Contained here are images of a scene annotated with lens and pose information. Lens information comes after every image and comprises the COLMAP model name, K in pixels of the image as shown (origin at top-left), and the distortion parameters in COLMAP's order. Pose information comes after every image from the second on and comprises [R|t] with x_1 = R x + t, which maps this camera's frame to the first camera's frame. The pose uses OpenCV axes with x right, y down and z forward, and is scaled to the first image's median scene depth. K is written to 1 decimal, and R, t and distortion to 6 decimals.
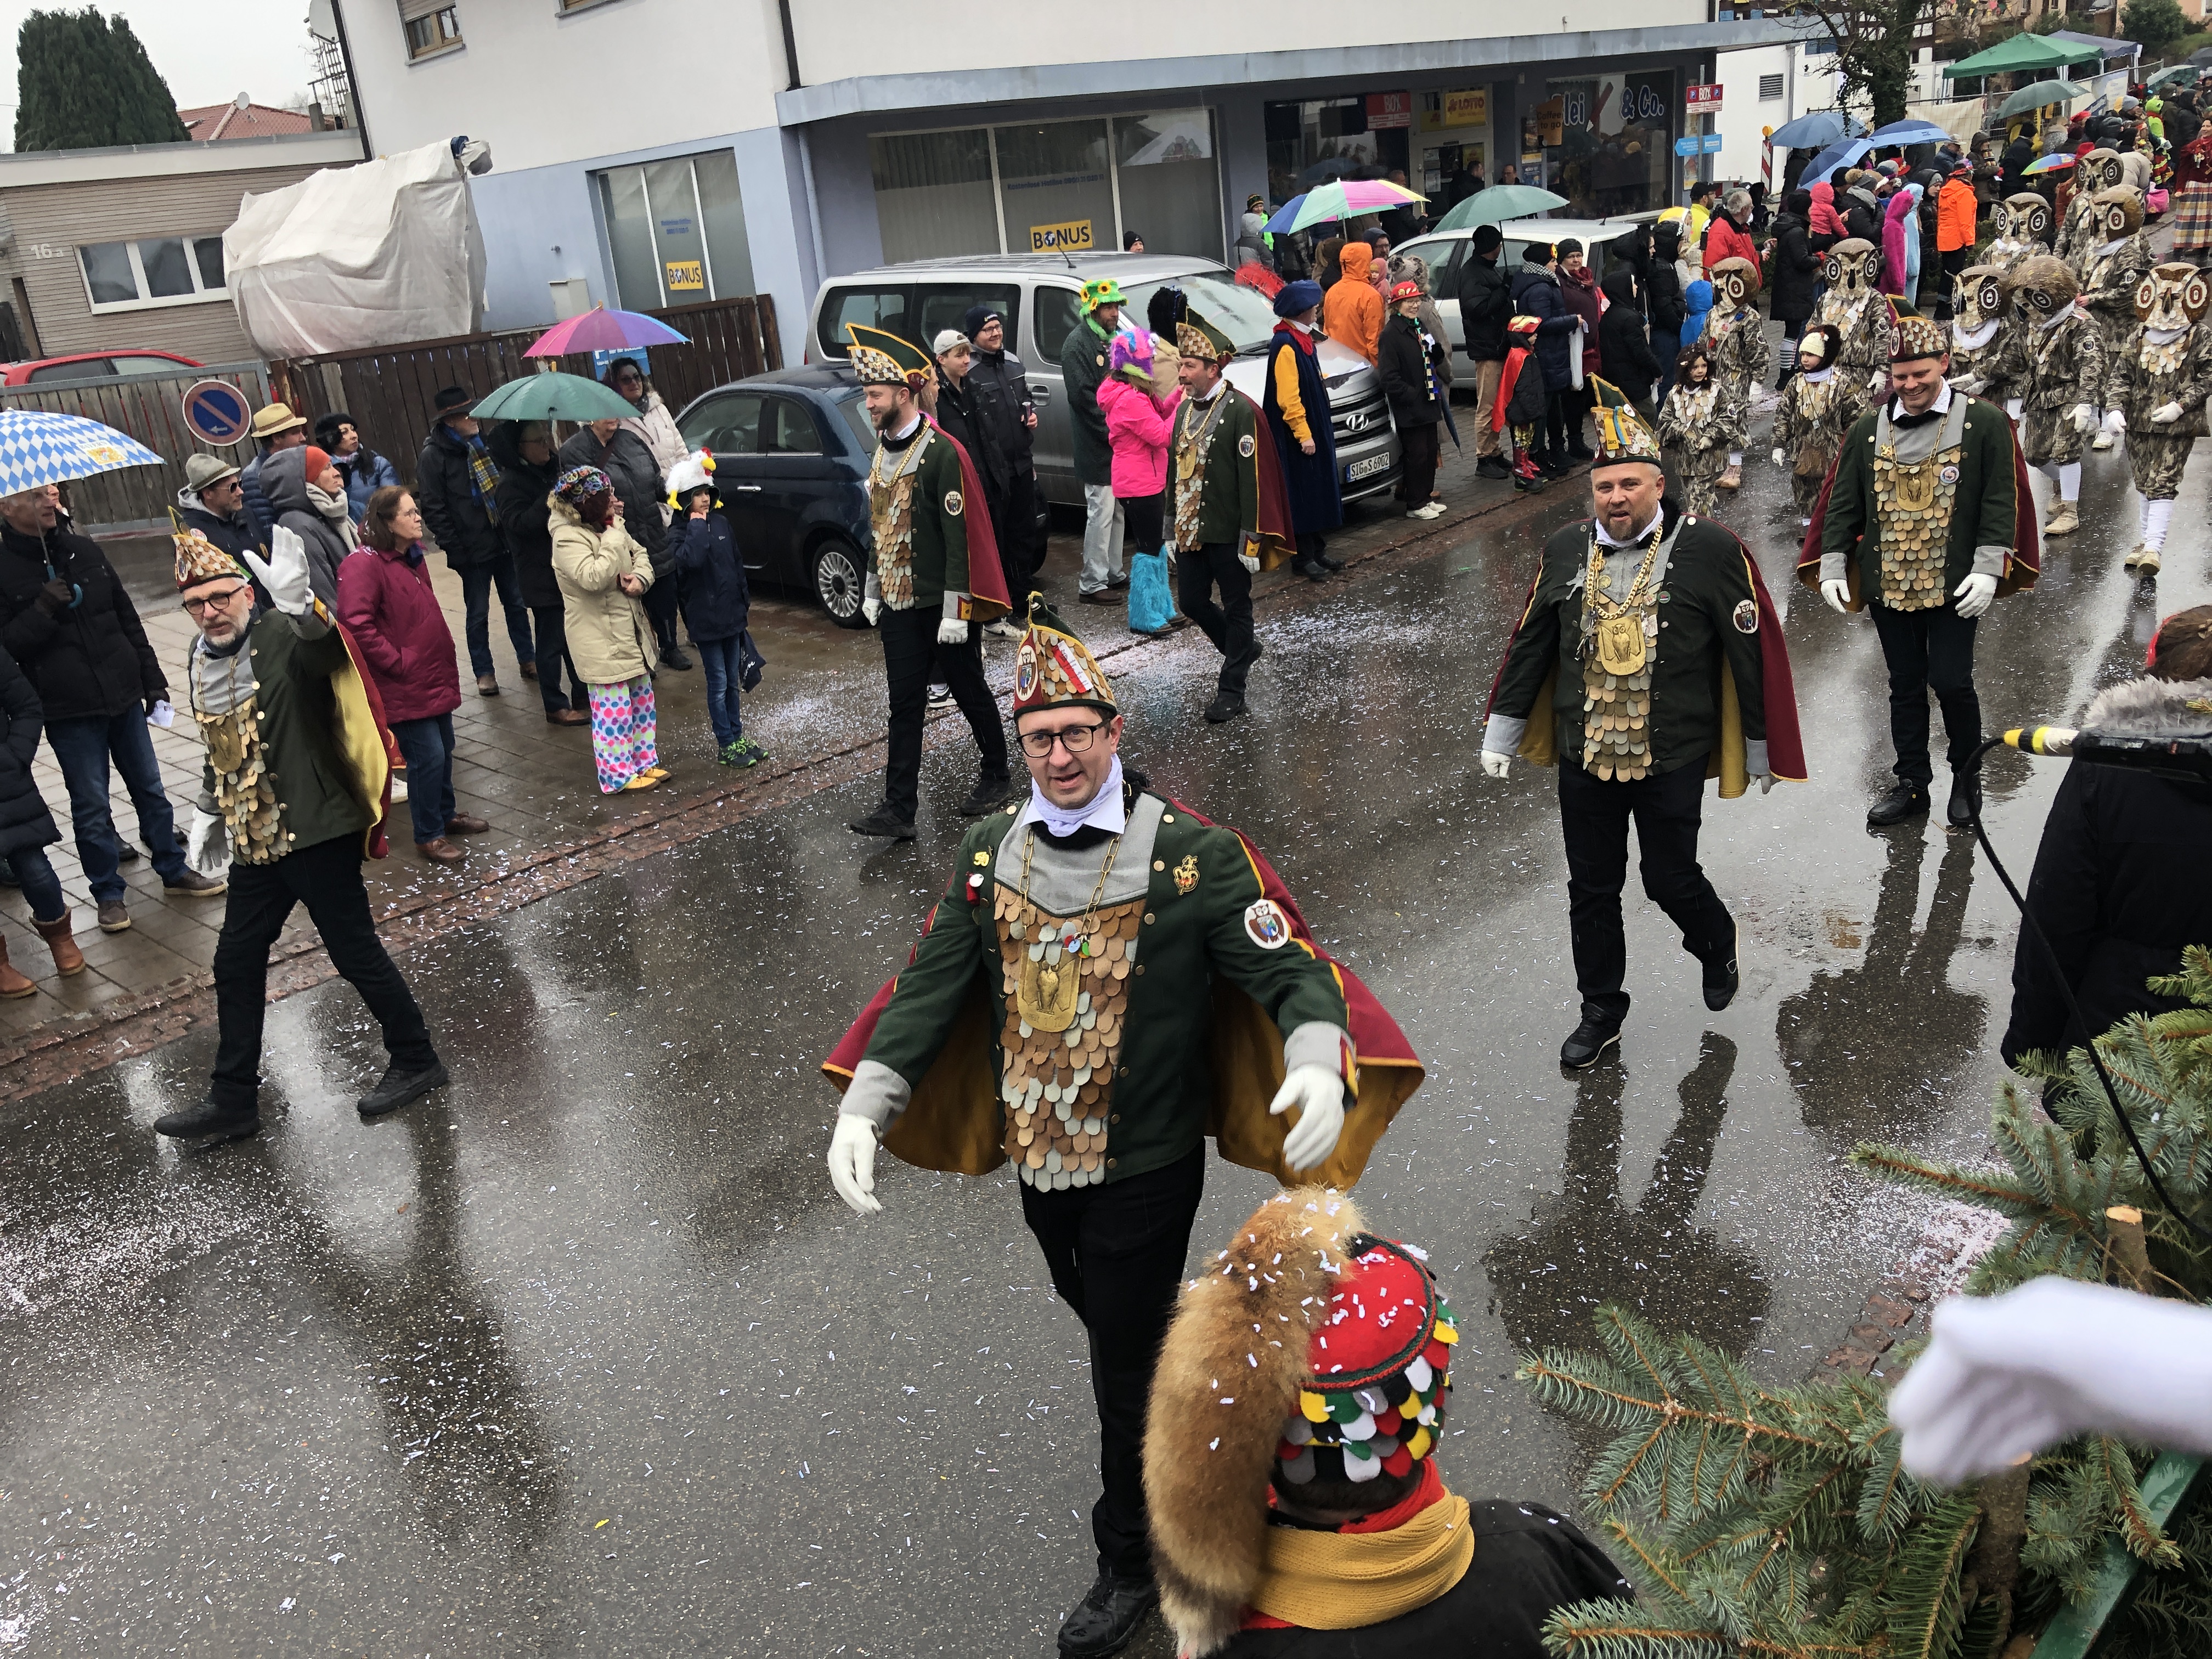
lens RADIAL K [[1775.9, 0, 1092.3], [0, 1775.9, 828.2], [0, 0, 1]] dist [-0.013391, 0.039434]
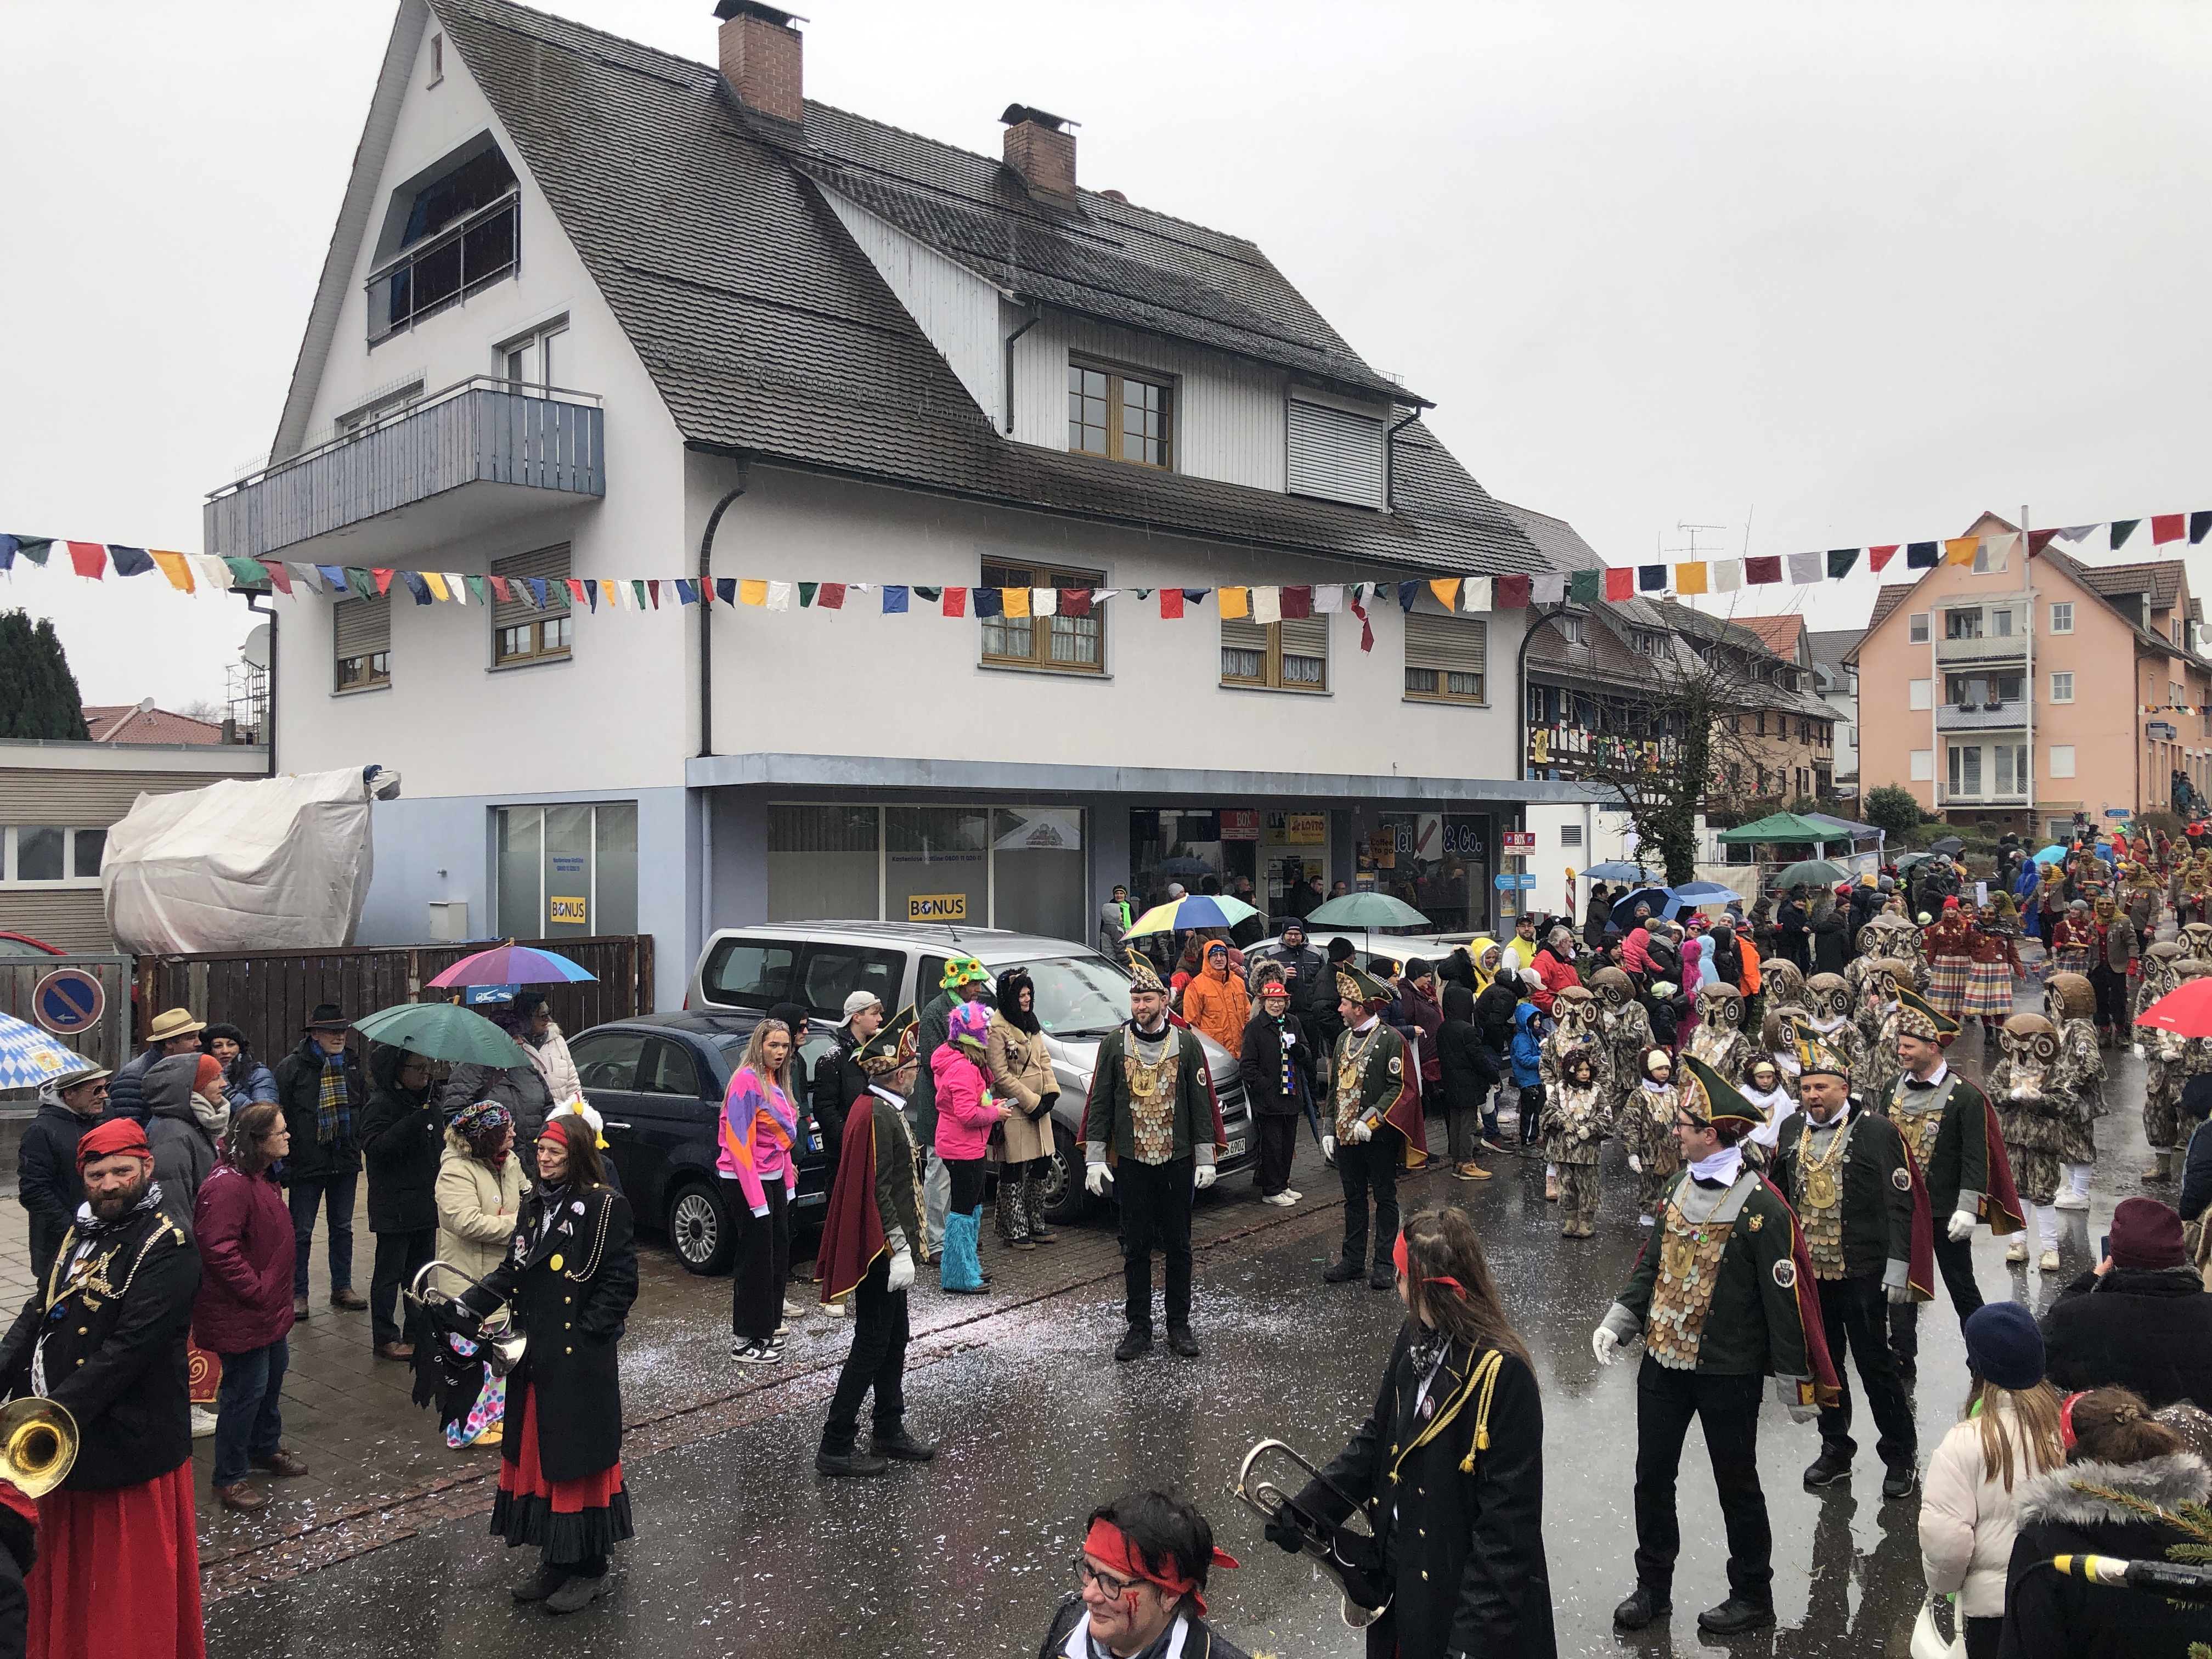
lens RADIAL K [[1763.7, 0, 1098.6], [0, 1763.7, 823.0], [0, 0, 1]] dist [0.028347, -0.030901]
pose [[0.991889, 0.096353, 0.082901, -0.016041], [-0.059961, 0.929771, -0.363223, -0.001941], [-0.112077, 0.355306, 0.928007, -0.014520]]
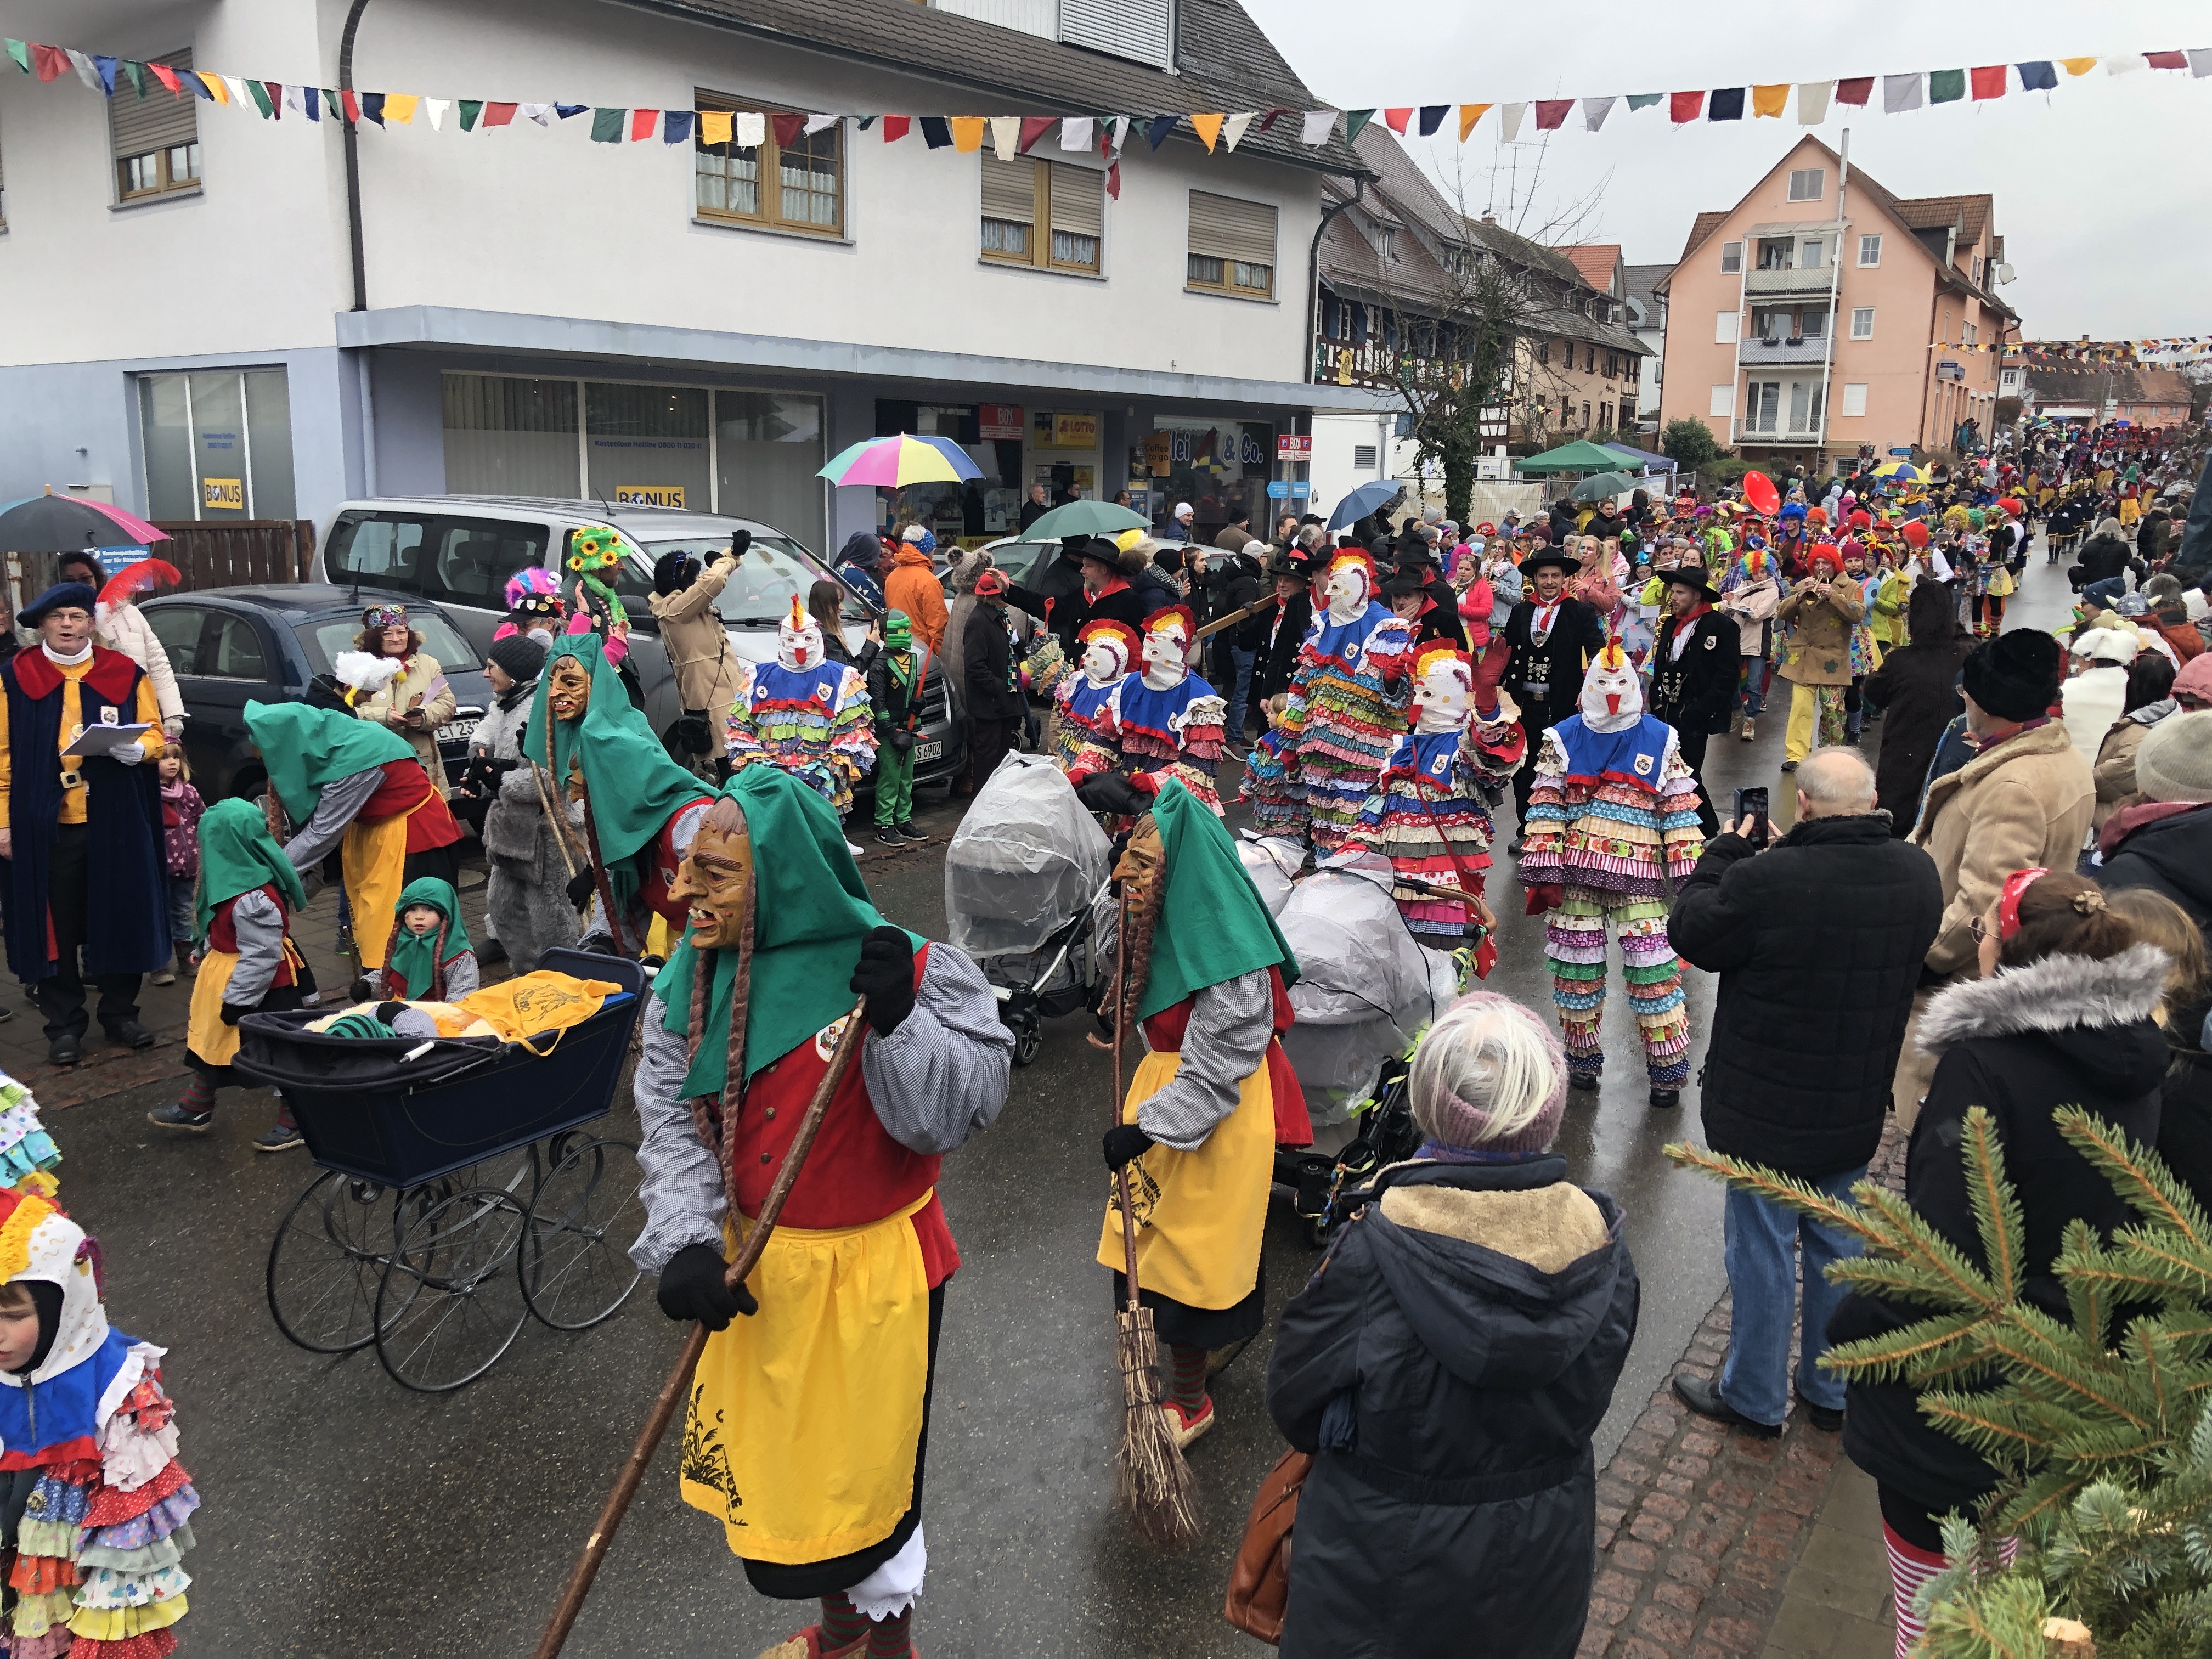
lens RADIAL K [[1772.5, 0, 1107.9], [0, 1772.5, 805.3], [0, 0, 1]] dist [0.010828, -0.006101]
pose [[0.974632, 0.080777, 0.208726, 0.044704], [-0.042374, 0.982329, -0.182301, -0.009487], [-0.219764, 0.168832, 0.960833, 0.066630]]
